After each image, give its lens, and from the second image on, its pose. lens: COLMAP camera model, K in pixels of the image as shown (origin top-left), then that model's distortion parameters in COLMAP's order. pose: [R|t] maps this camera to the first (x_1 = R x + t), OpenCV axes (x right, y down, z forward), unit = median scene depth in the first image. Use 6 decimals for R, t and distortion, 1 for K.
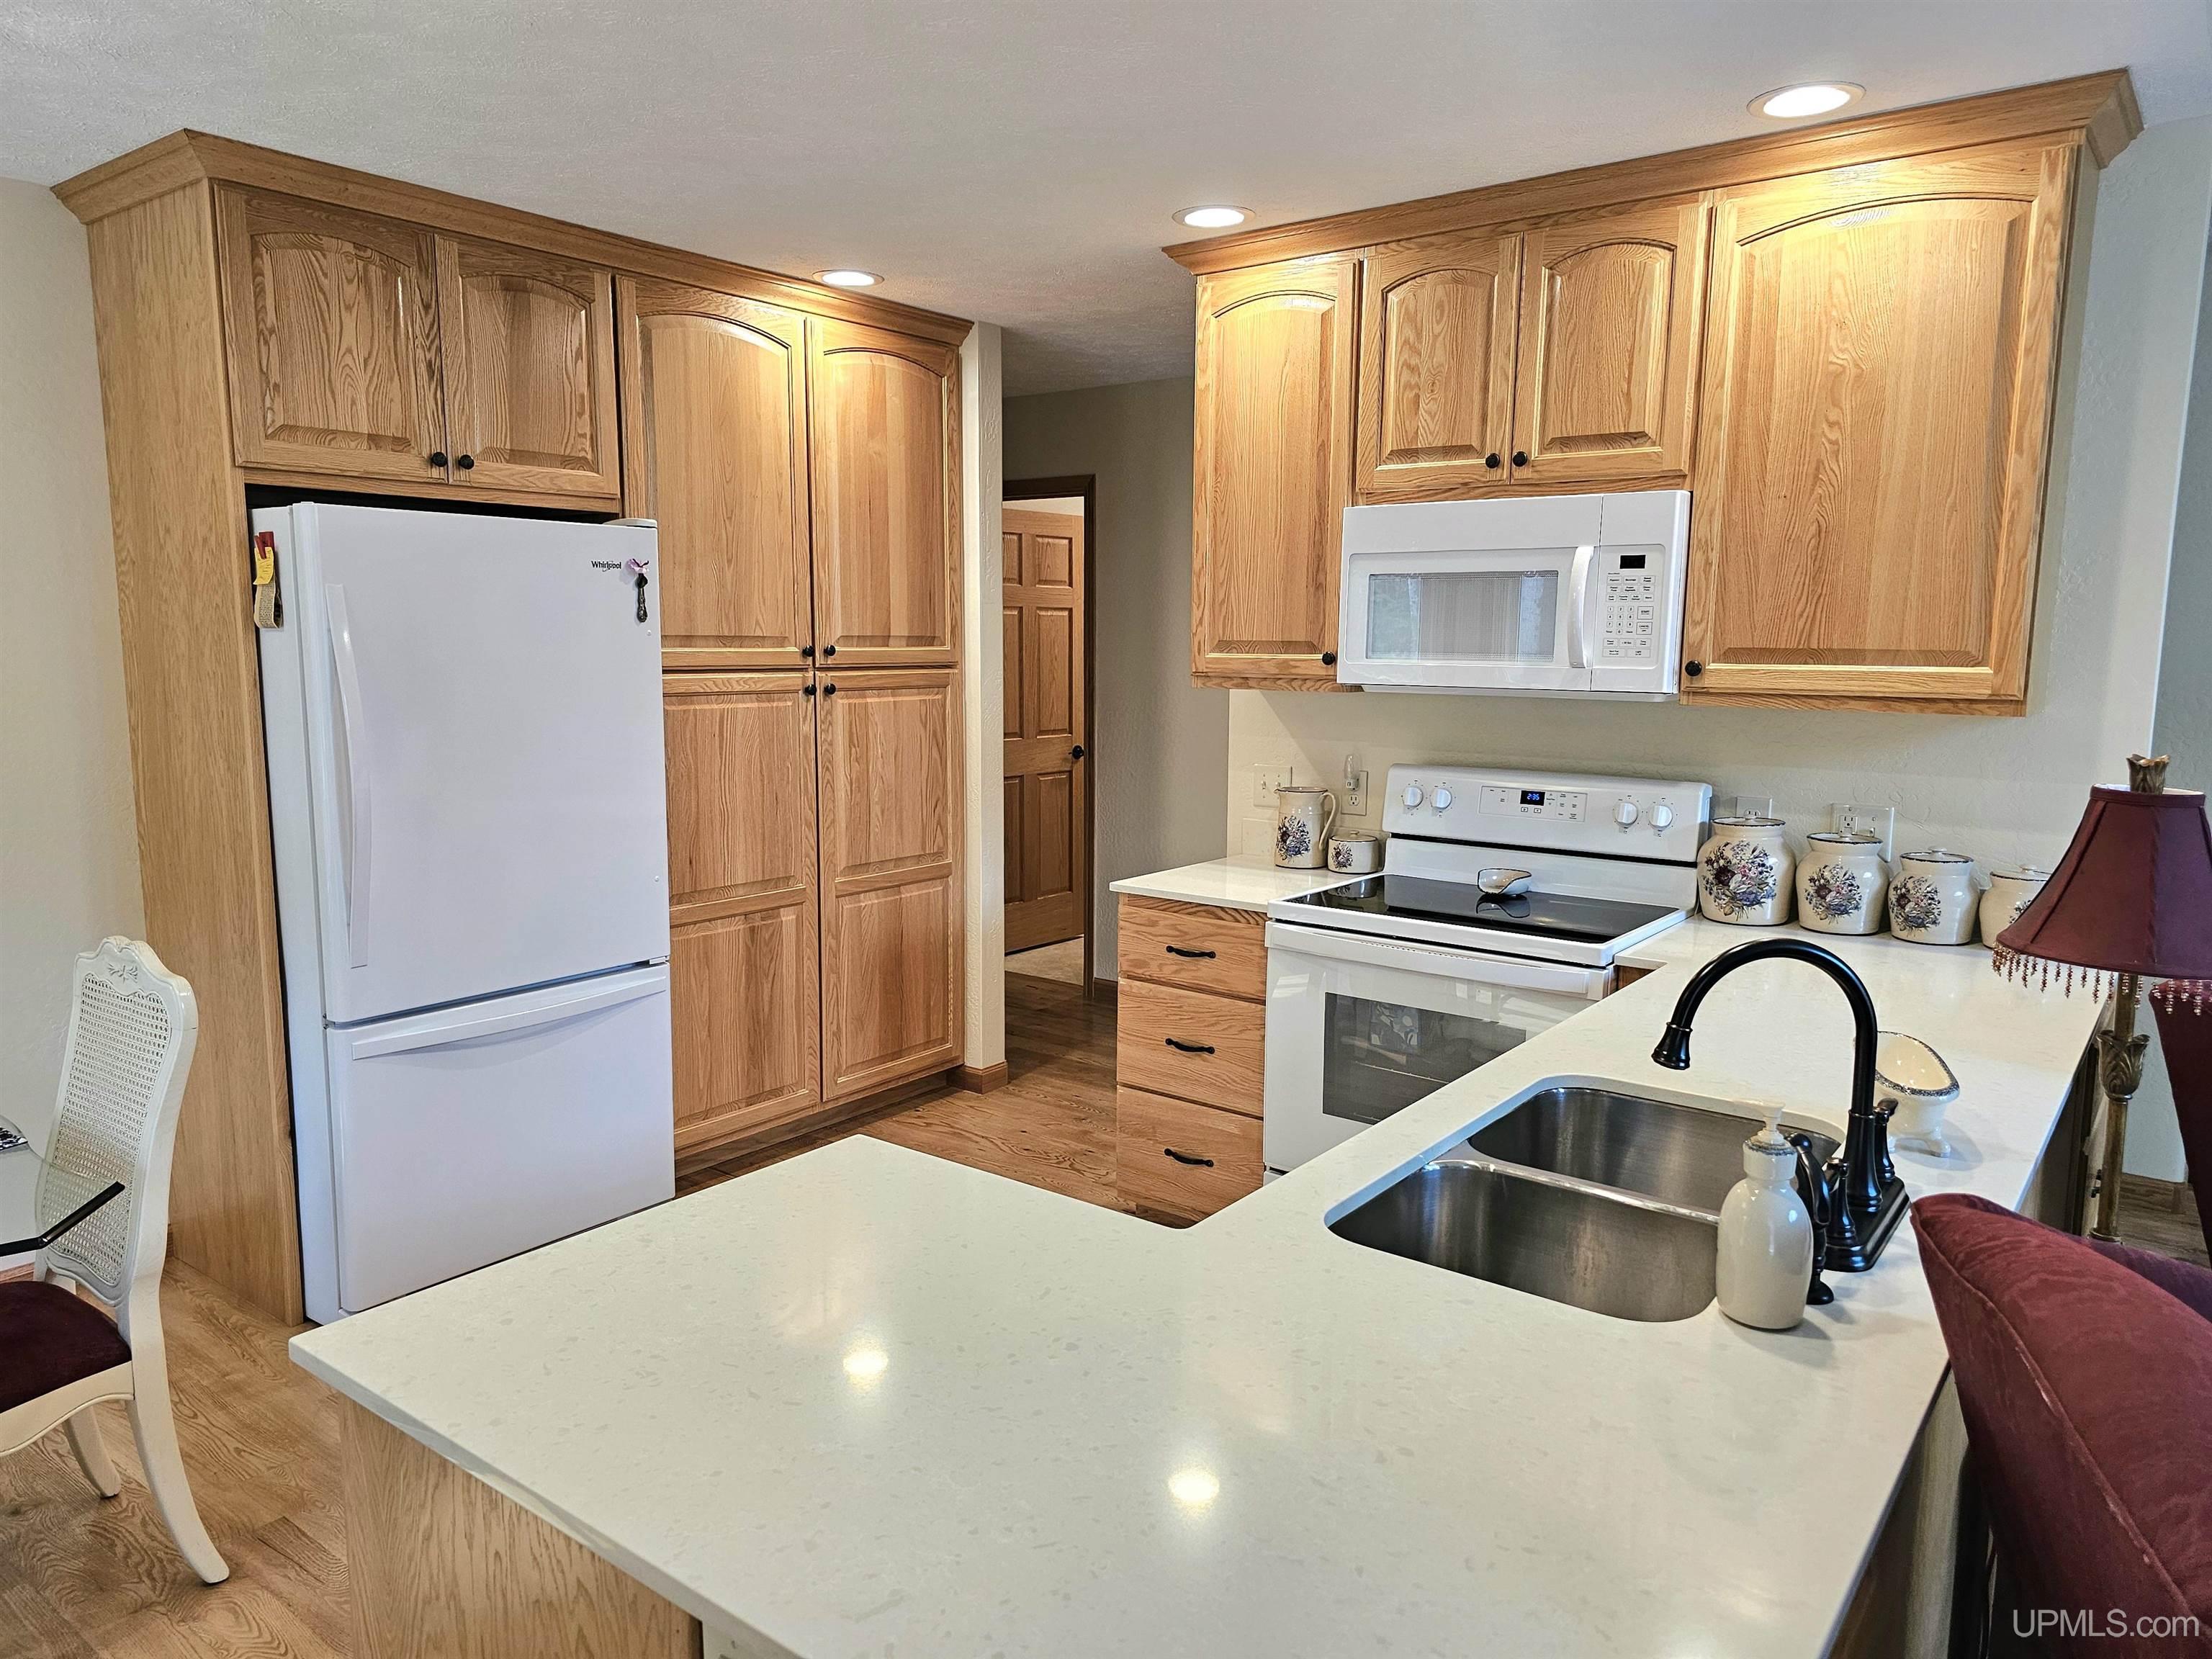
lens RADIAL K [[1476.5, 0, 1107.2], [0, 1476.5, 833.9], [0, 0, 1]] dist [0.051941, -0.047354]
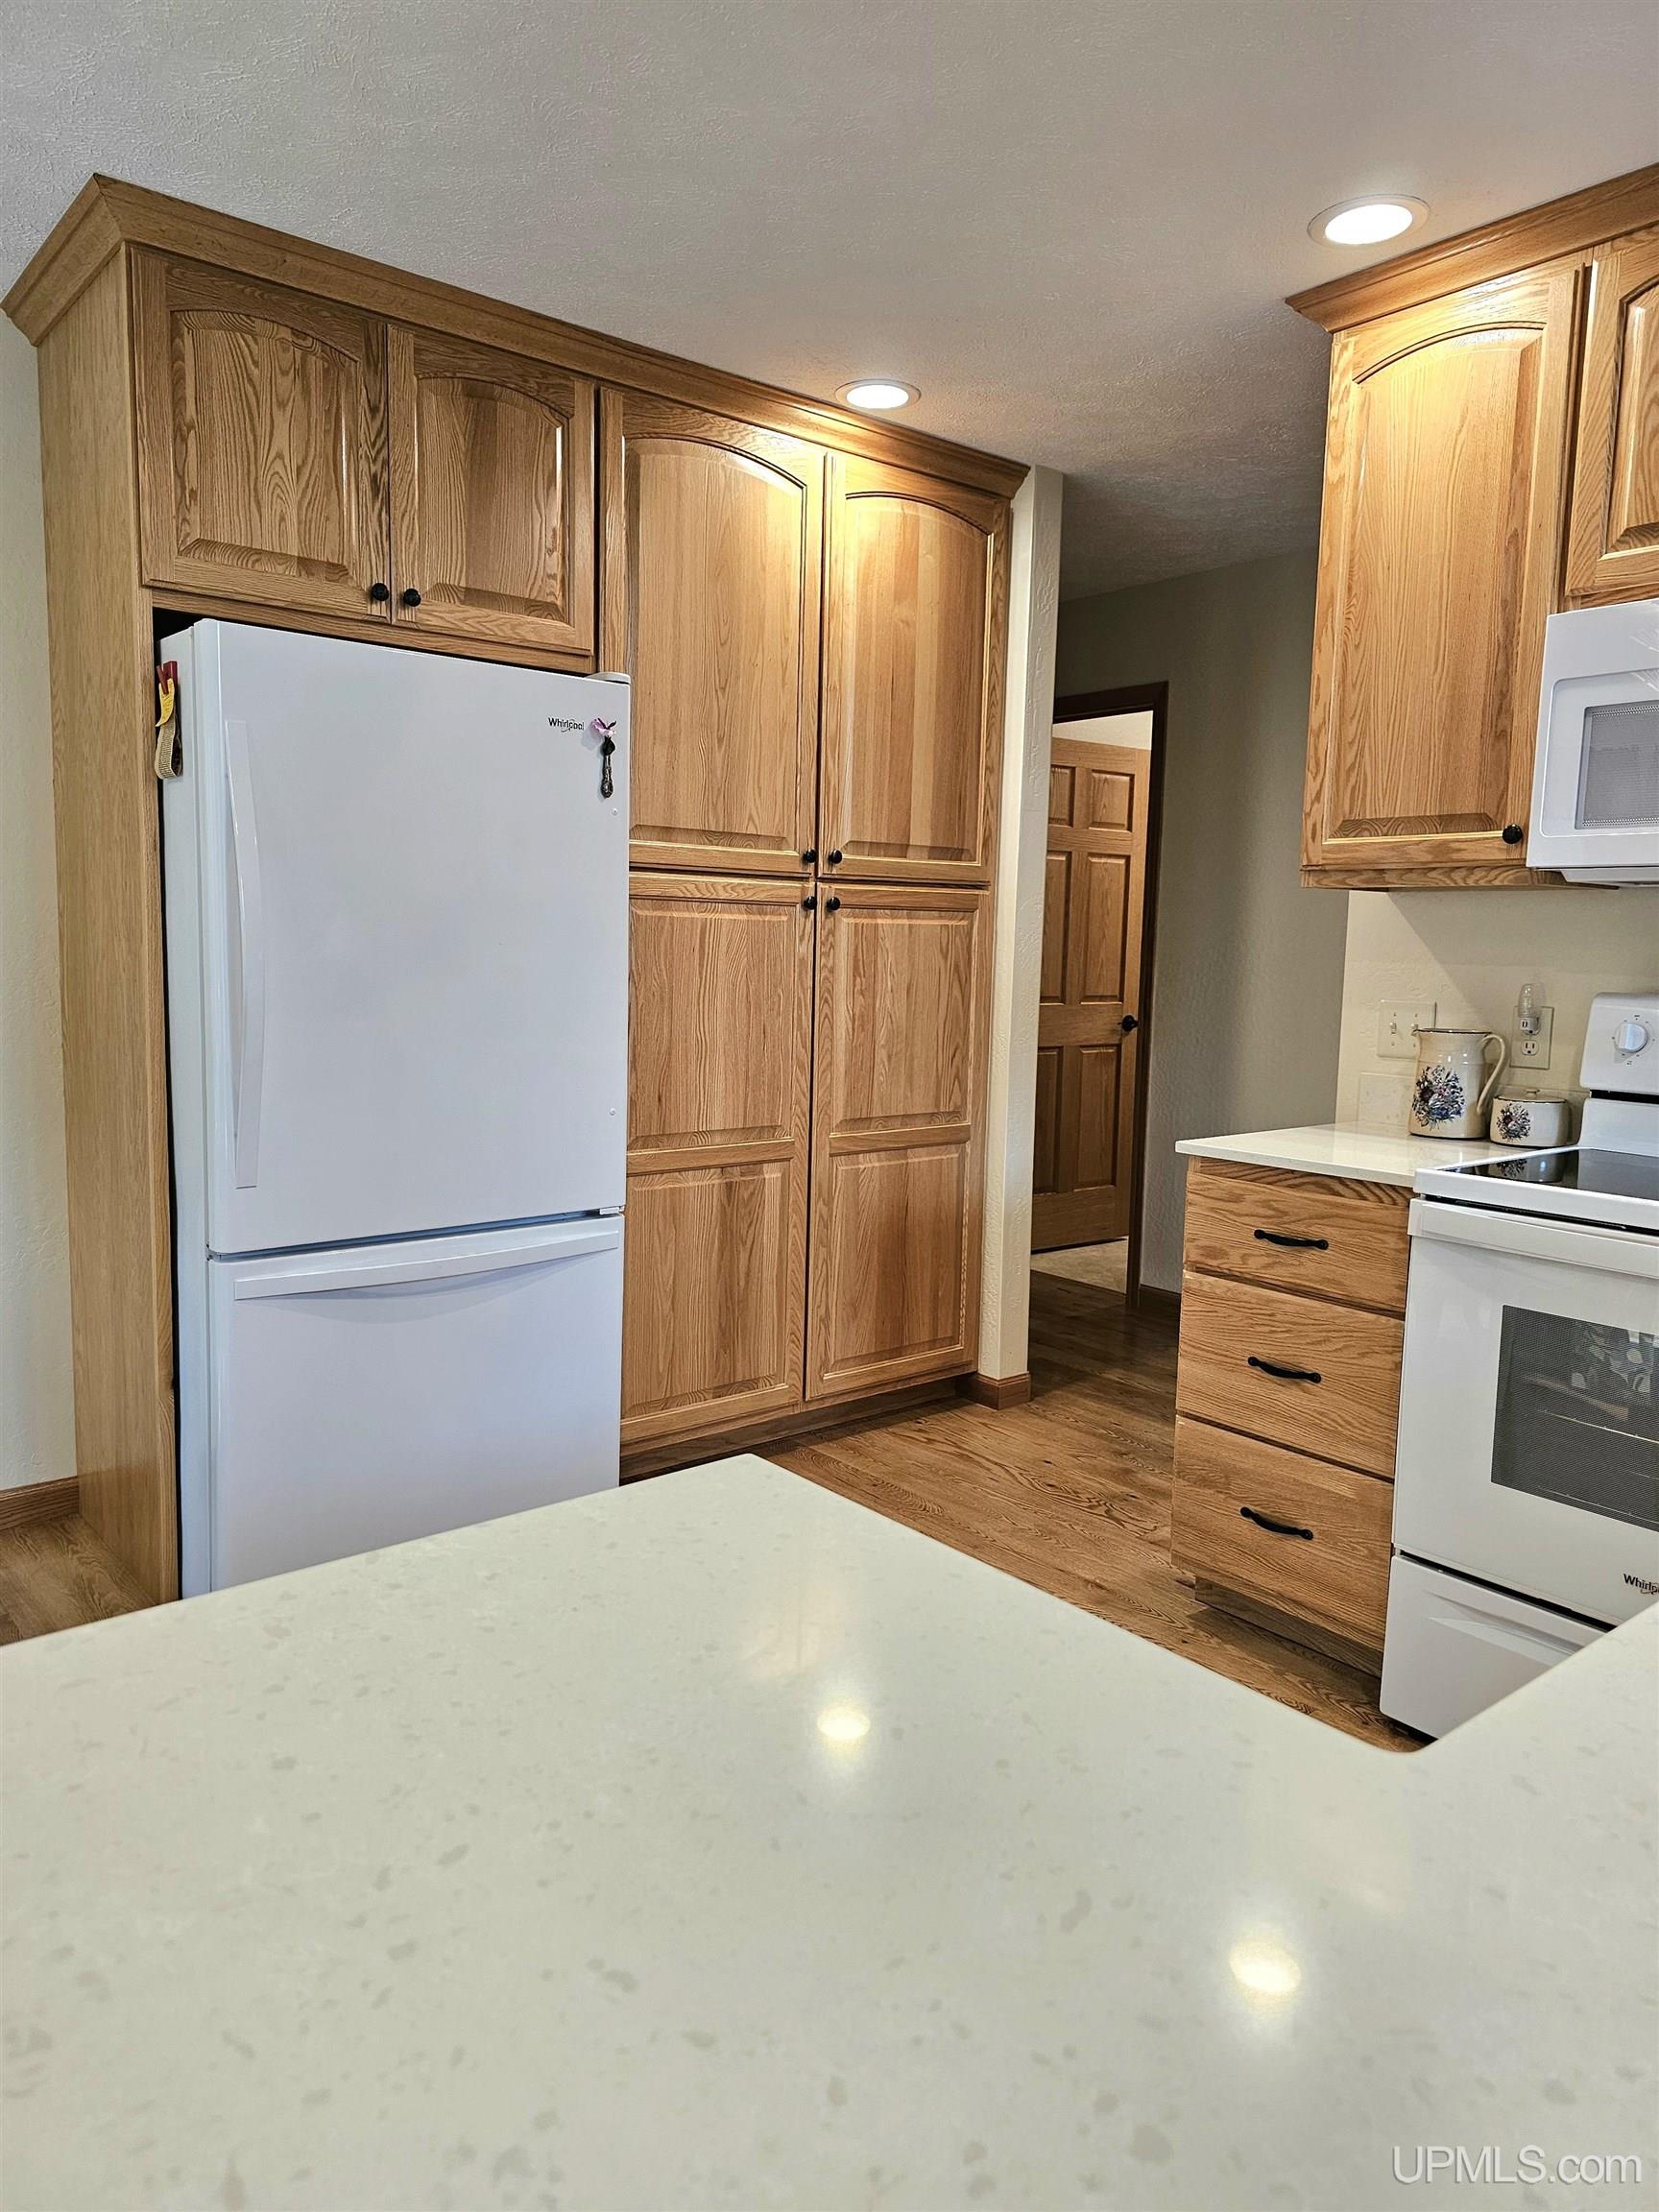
lens RADIAL K [[1476.5, 0, 808.3], [0, 1476.5, 1096.2], [0, 0, 1]] dist [0.051941, -0.047354]
pose [[0.973594, 0.040141, -0.224730, -0.012580], [-0.047527, 0.998490, -0.027553, 0.041158], [0.223285, 0.037507, 0.974031, 0.233981]]
